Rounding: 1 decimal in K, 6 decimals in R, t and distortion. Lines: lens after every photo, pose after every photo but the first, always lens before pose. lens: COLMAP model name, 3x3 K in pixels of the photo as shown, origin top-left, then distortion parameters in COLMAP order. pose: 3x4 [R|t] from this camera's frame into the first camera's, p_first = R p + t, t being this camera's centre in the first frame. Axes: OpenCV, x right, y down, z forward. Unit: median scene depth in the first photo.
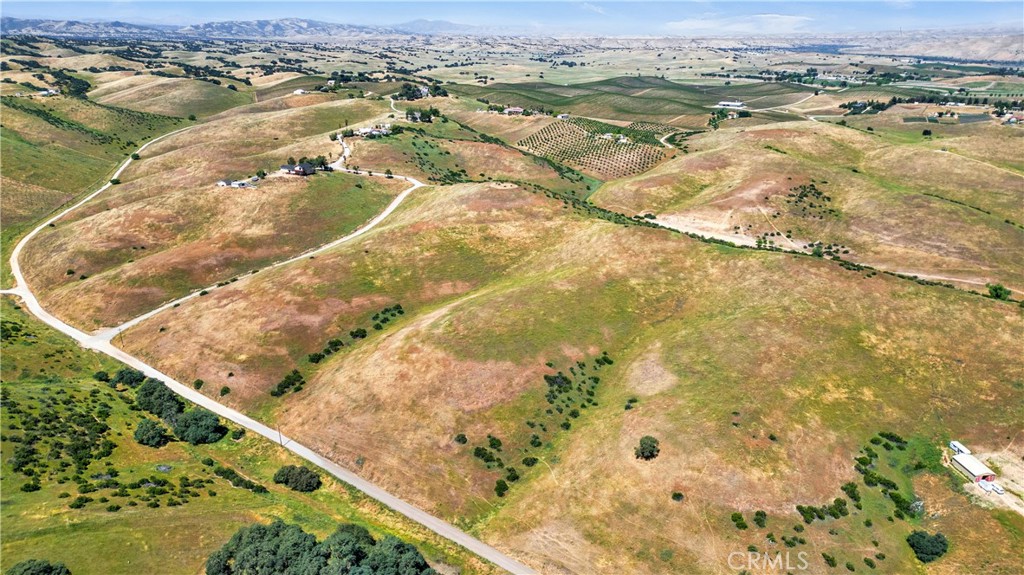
lens RADIAL K [[732.9, 0, 512.0], [0, 732.9, 287.5], [0, 0, 1]] dist [0.076879, -0.078374]
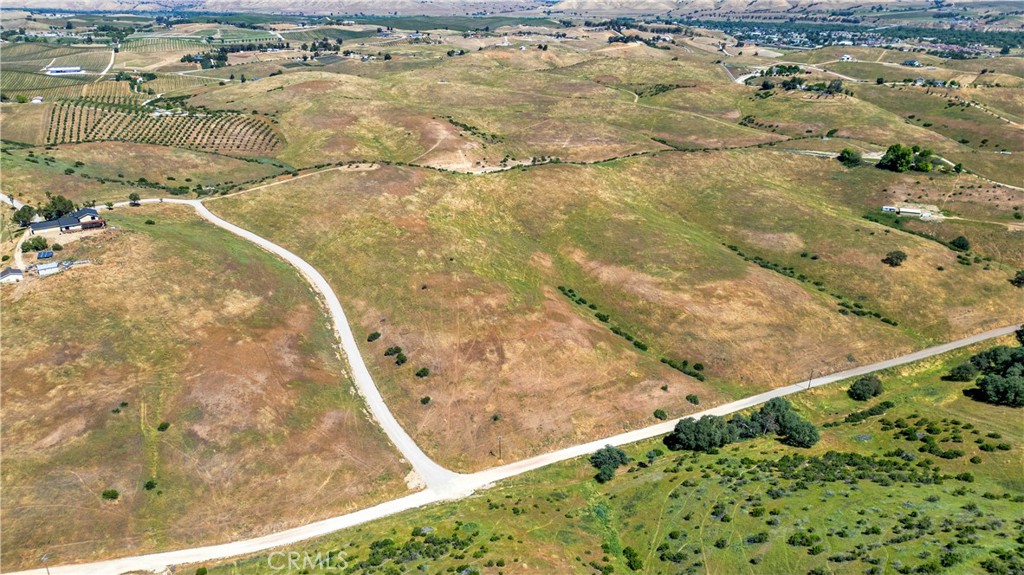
lens RADIAL K [[732.9, 0, 512.0], [0, 732.9, 287.5], [0, 0, 1]] dist [0.076879, -0.078374]
pose [[0.448942, -0.348178, 0.822936, -1.085072], [0.299935, 0.926248, 0.228263, -0.236098], [-0.841719, 0.144351, 0.520262, 0.645610]]
